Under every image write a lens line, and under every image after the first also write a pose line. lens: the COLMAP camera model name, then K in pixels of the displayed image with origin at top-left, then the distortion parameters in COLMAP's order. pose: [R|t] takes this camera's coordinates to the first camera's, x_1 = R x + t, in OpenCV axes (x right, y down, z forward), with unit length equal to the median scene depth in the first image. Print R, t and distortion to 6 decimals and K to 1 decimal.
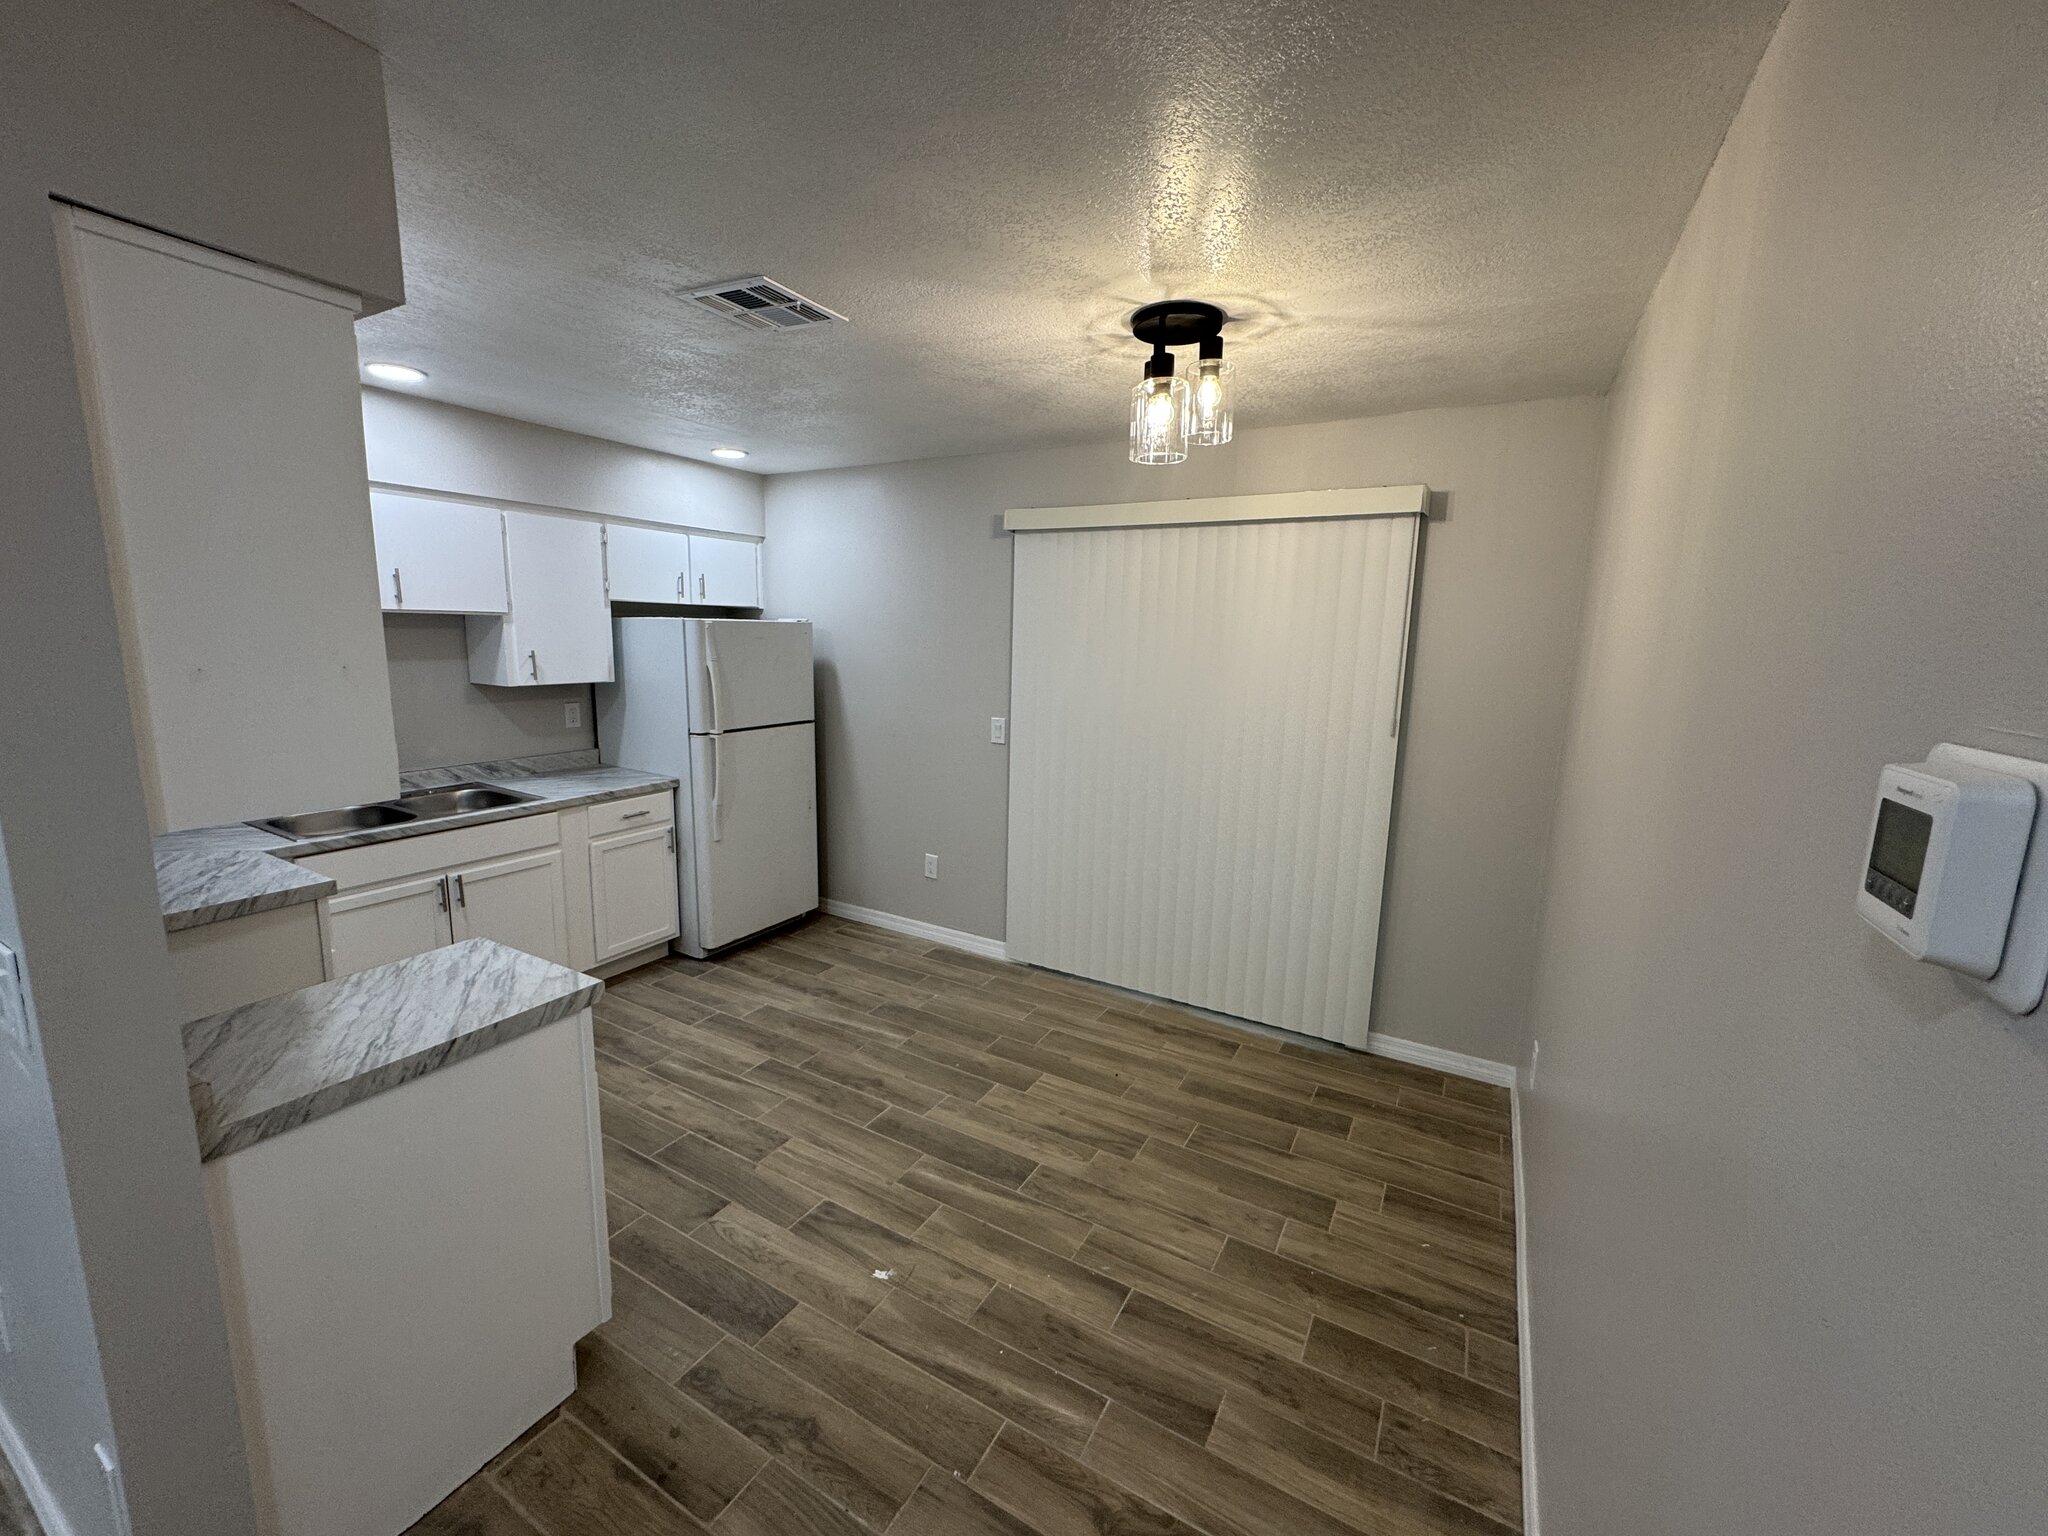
lens RADIAL K [[814.7, 0, 1019.4], [0, 814.7, 767.1], [0, 0, 1]] dist [-0.005541, 0.000760]
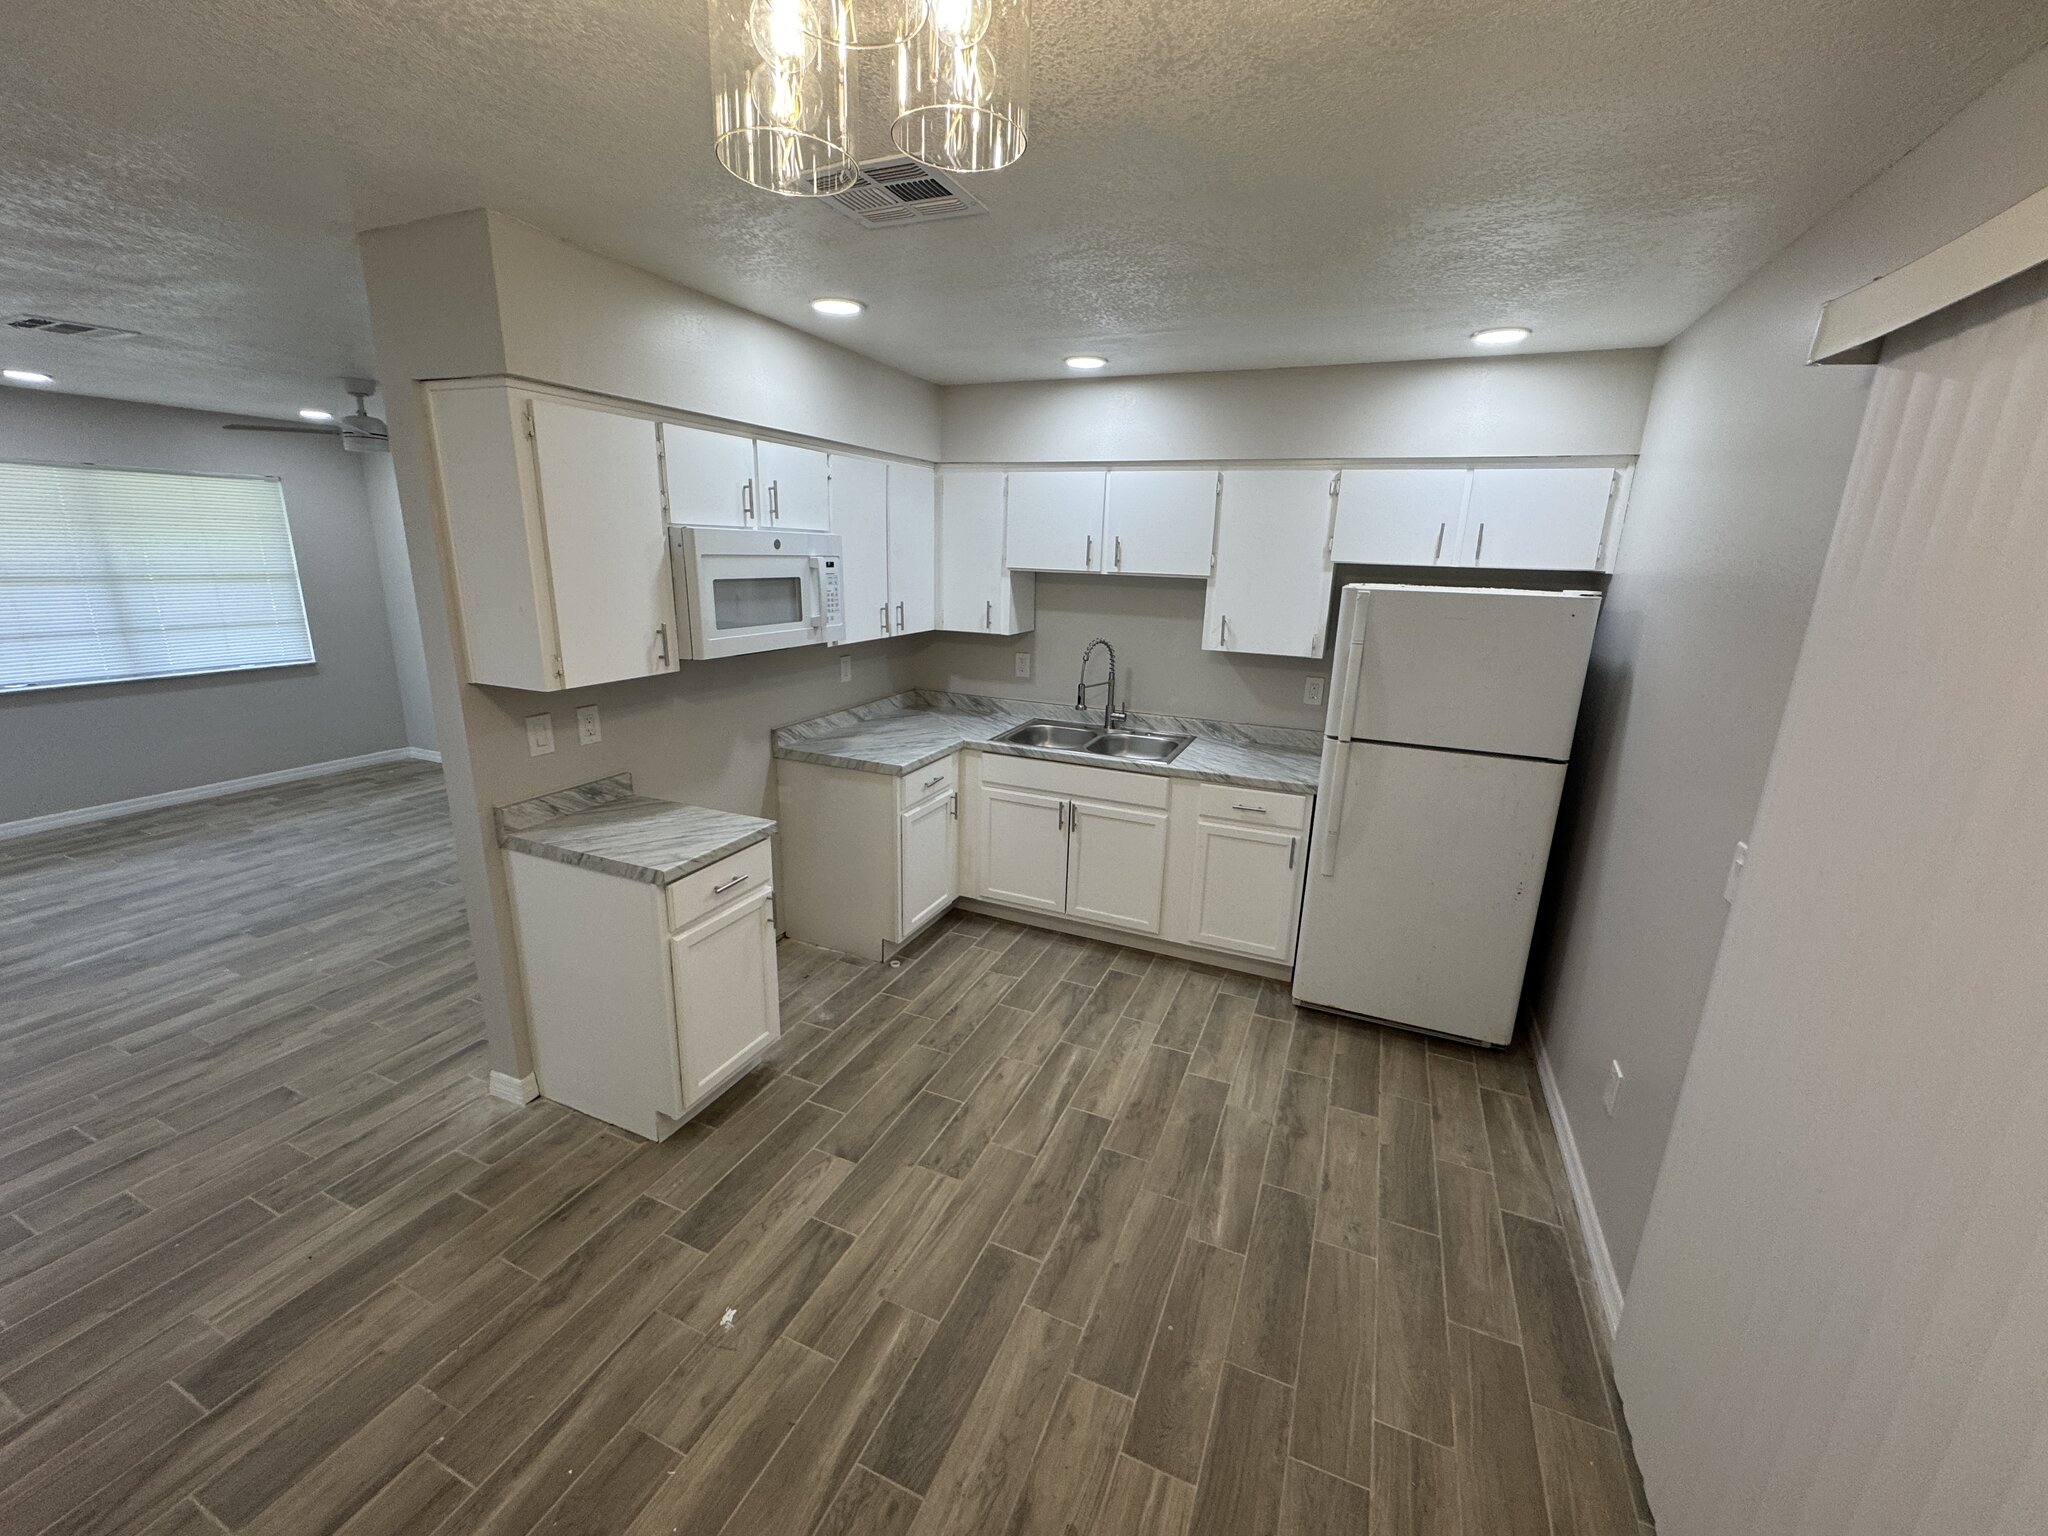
lens RADIAL K [[814.7, 0, 1023.7], [0, 814.7, 765.5], [0, 0, 1]] dist [-0.005541, 0.000760]
pose [[0.112087, 0.232433, -0.966132, 0.419255], [-0.191202, 0.959136, 0.208567, -0.151063], [0.975130, 0.161349, 0.151949, 0.761980]]
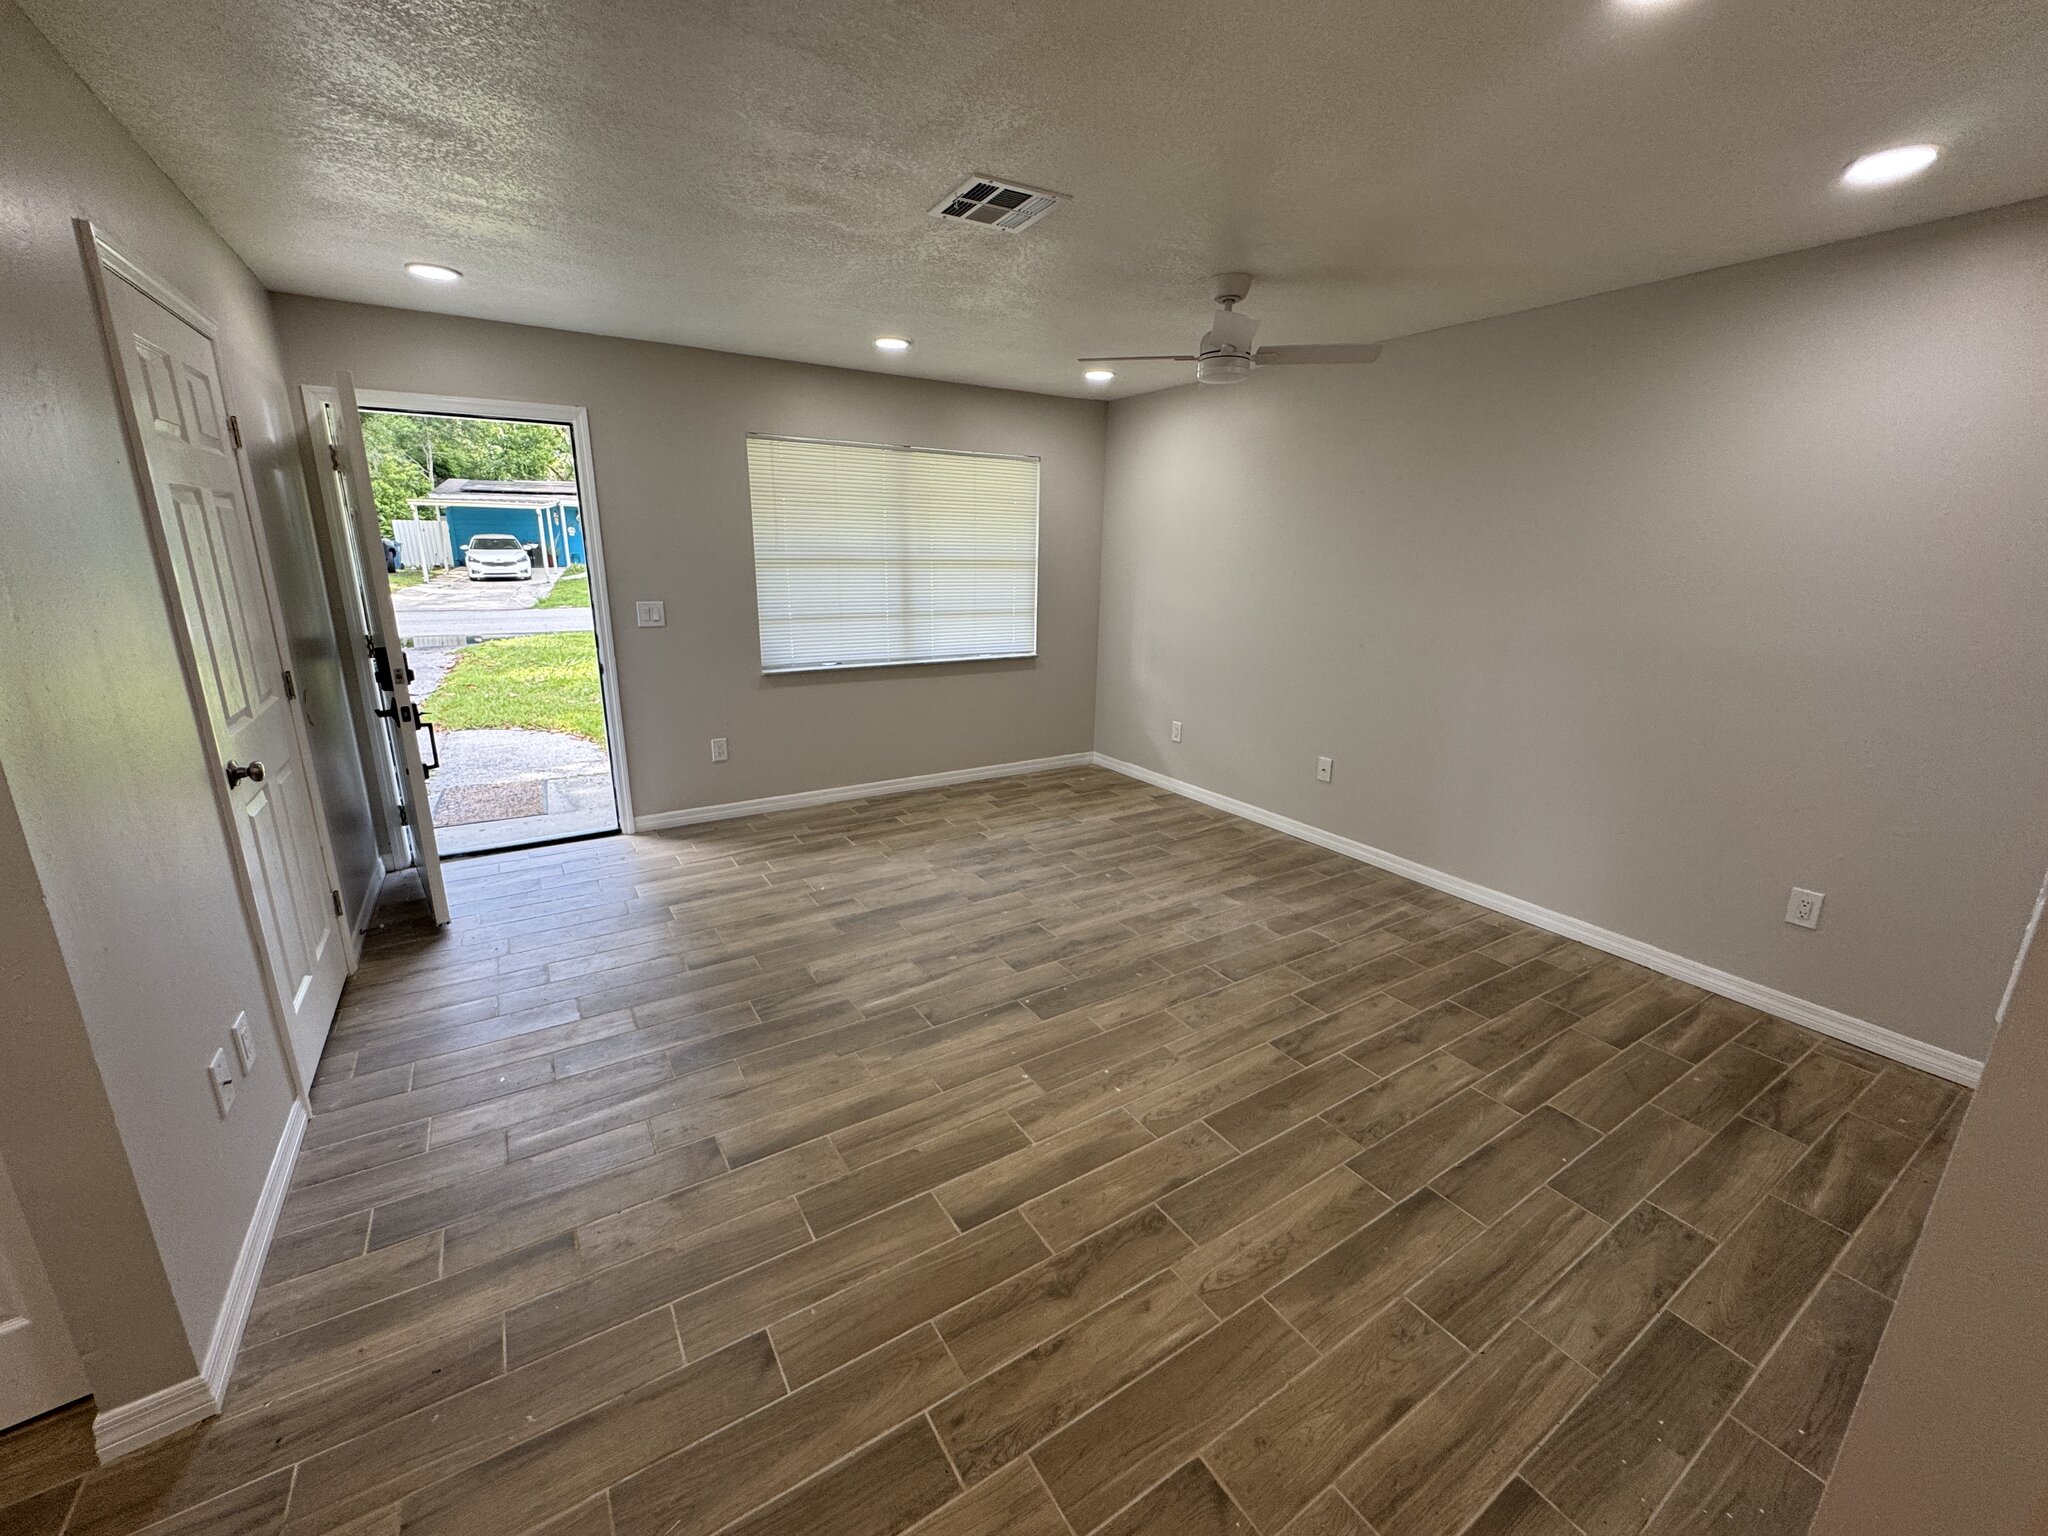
lens RADIAL K [[814.7, 0, 1026.4], [0, 814.7, 766.6], [0, 0, 1]] dist [-0.005541, 0.000760]
pose [[-0.465238, 0.197497, -0.862872, 0.175582], [-0.175961, 0.934705, 0.308812, -0.067638], [0.867520, 0.295502, -0.400108, 0.453200]]
